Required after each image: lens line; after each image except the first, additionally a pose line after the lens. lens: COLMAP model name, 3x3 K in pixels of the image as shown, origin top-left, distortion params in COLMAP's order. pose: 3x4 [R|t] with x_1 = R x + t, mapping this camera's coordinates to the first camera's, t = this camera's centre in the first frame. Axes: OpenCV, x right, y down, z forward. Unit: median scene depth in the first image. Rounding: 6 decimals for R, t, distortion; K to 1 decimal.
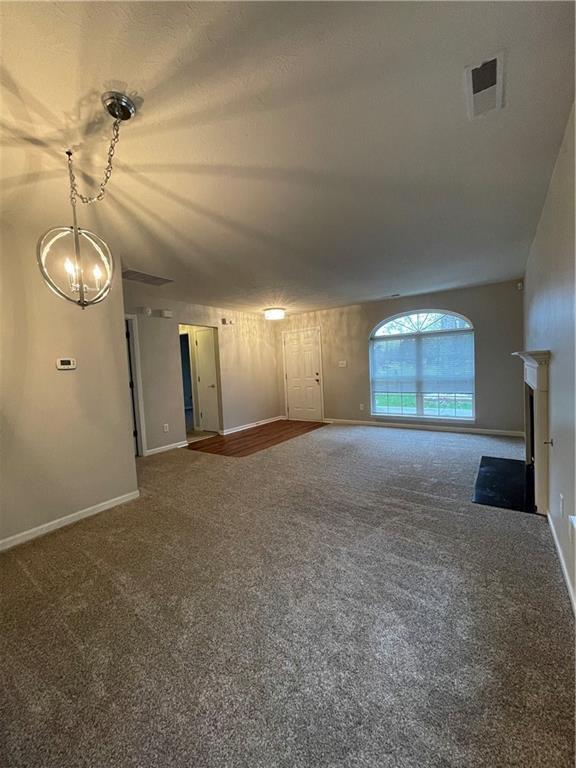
lens RADIAL K [[308.9, 0, 288.0], [0, 308.9, 384.0], [0, 0, 1]] dist [-0.000126, 0.000032]
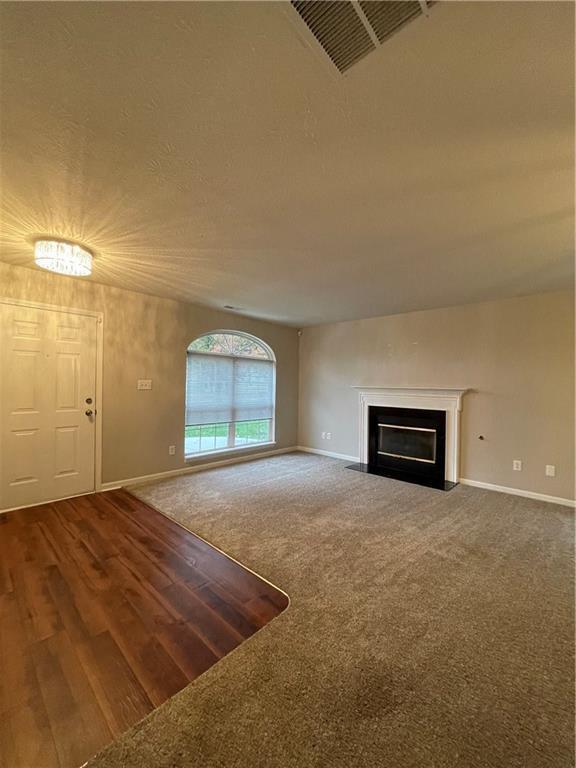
lens RADIAL K [[308.9, 0, 288.0], [0, 308.9, 384.0], [0, 0, 1]] dist [-0.000126, 0.000032]
pose [[0.144951, 0.053346, 0.988000, -0.435029], [0.030417, 0.997833, -0.058340, -0.024472], [-0.988971, 0.038509, 0.143014, 0.700987]]
